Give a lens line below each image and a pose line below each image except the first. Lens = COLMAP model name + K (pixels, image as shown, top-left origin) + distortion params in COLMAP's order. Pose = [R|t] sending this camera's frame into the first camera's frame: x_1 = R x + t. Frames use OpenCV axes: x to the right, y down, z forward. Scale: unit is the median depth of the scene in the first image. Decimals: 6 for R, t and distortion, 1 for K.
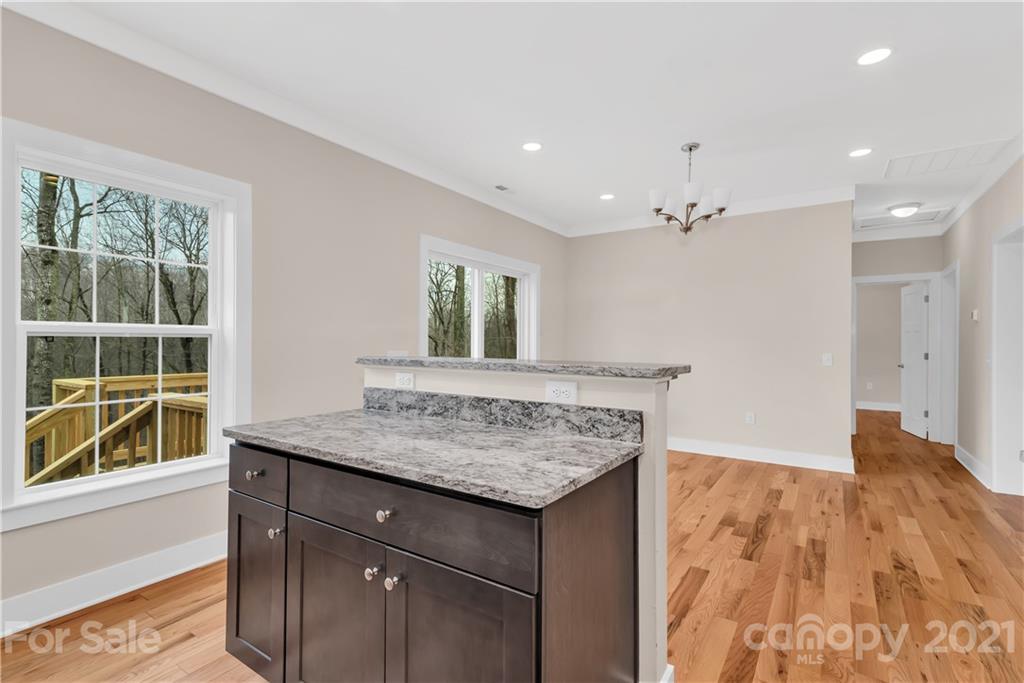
lens RADIAL K [[470.7, 0, 514.8], [0, 470.7, 340.9], [0, 0, 1]] dist [0.031003, 0.000934]
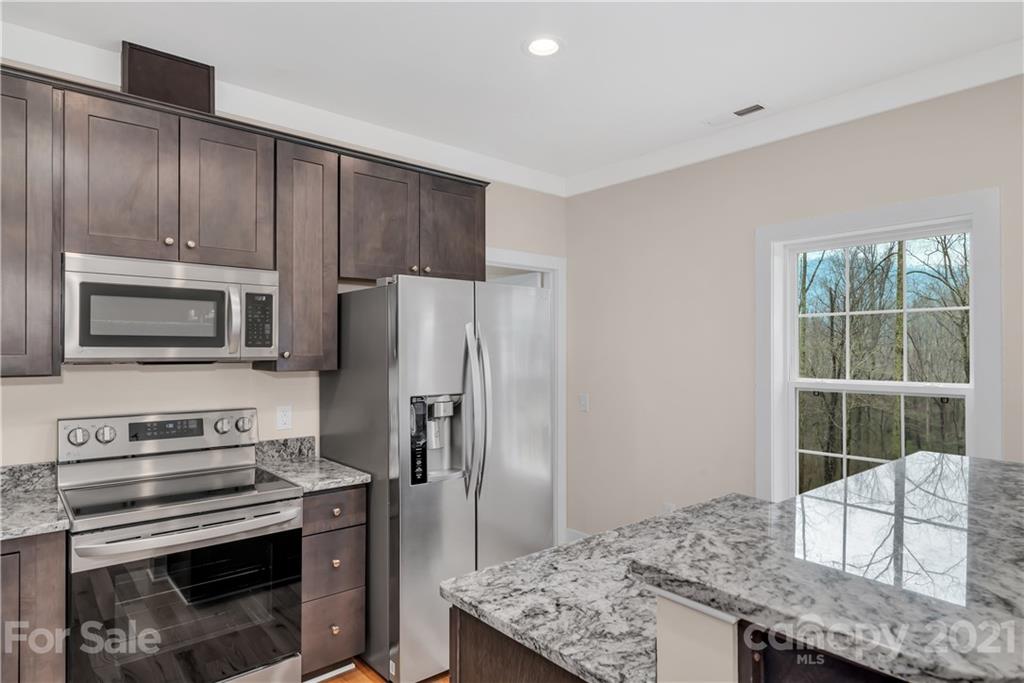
lens RADIAL K [[597.5, 0, 510.9], [0, 597.5, 348.9], [0, 0, 1]] dist [0.005389, -0.001309]
pose [[-0.275403, -0.009401, -0.961283, 0.758587], [0.005733, 0.999918, -0.011421, -0.119882], [0.961312, -0.008657, -0.275326, 0.854034]]
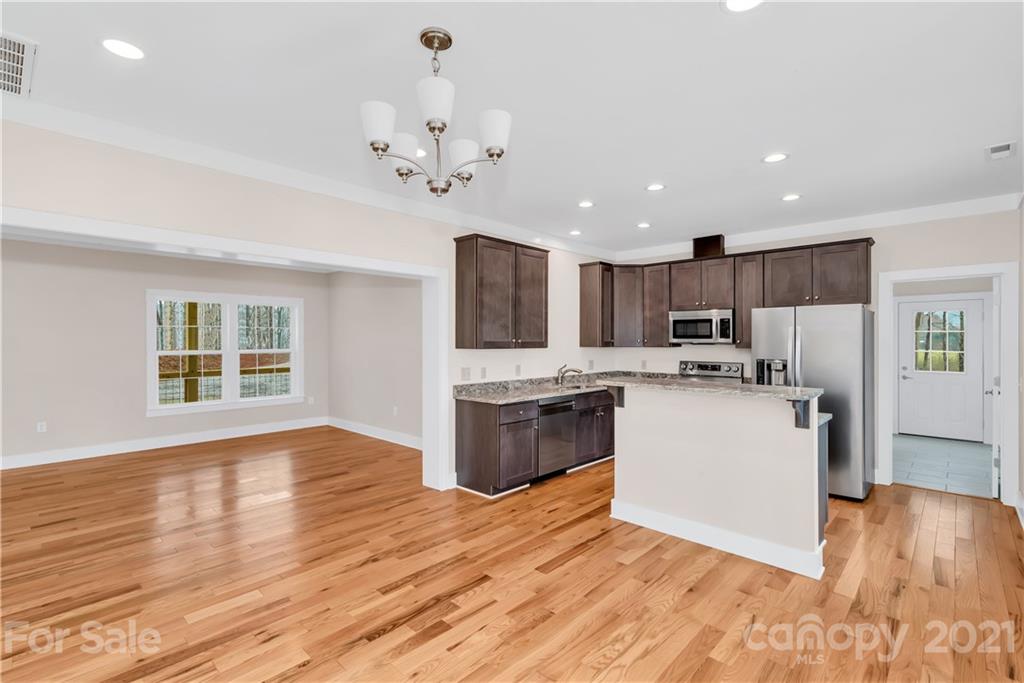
lens RADIAL K [[470.7, 0, 505.3], [0, 470.7, 342.2], [0, 0, 1]] dist [0.031003, 0.000934]
pose [[-0.983995, -0.005490, 0.178109, 0.393492], [-0.005552, 0.999985, 0.000152, -0.113222], [-0.178107, -0.000840, -0.984011, 3.114789]]
